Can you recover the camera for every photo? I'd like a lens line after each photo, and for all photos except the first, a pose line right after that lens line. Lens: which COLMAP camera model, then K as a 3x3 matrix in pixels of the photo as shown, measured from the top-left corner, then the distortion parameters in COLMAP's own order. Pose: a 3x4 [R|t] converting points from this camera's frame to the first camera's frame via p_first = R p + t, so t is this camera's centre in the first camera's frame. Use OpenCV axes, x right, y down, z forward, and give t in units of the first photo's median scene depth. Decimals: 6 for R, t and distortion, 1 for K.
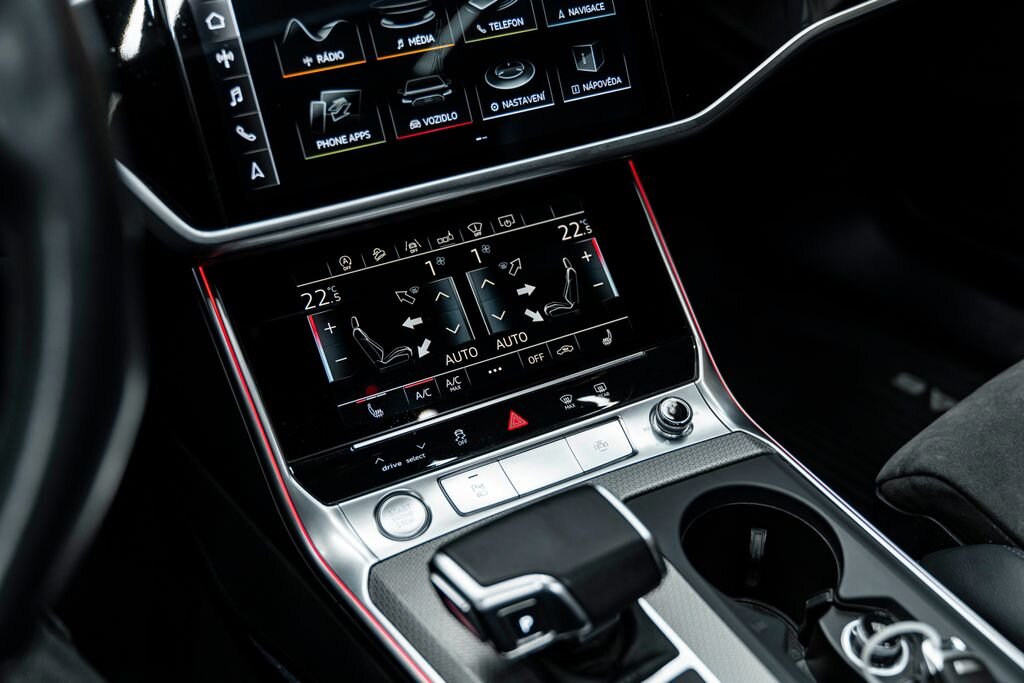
lens RADIAL K [[1010.4, 0, 513.4], [0, 1010.4, 341.5], [0, 0, 1]] dist [-0.000965, 0.000000]
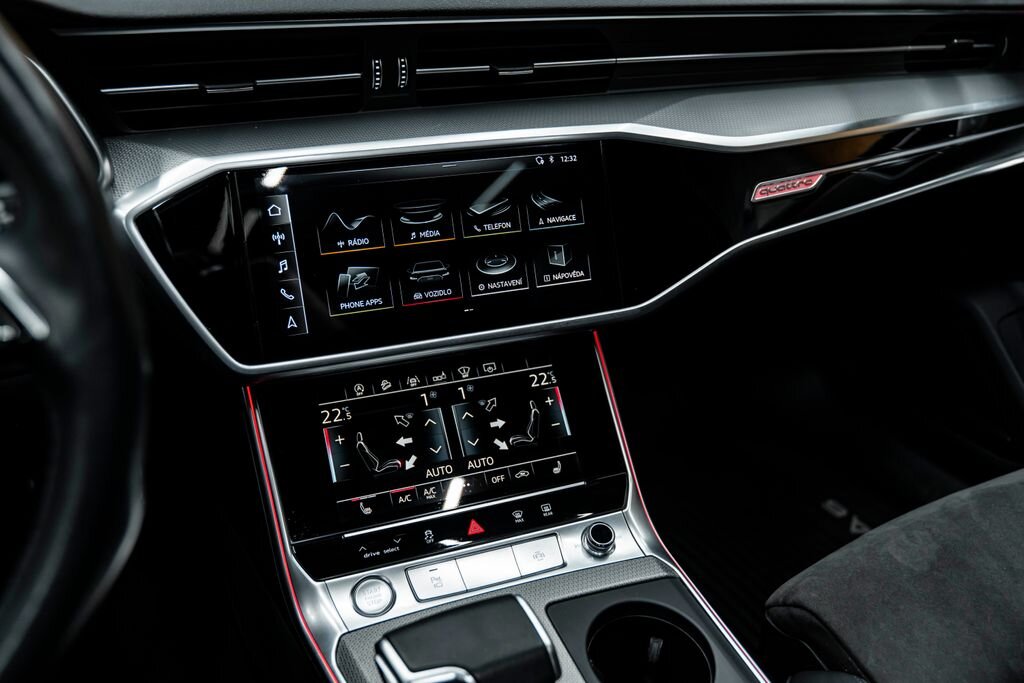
lens RADIAL K [[831.6, 0, 513.5], [0, 831.6, 344.2], [0, 0, 1]] dist [-0.010326, 0.015070]
pose [[0.992957, 0.105402, -0.054106, 0.085446], [-0.109195, 0.991355, -0.072744, -0.082291], [0.045971, 0.078140, 0.995882, -0.061657]]
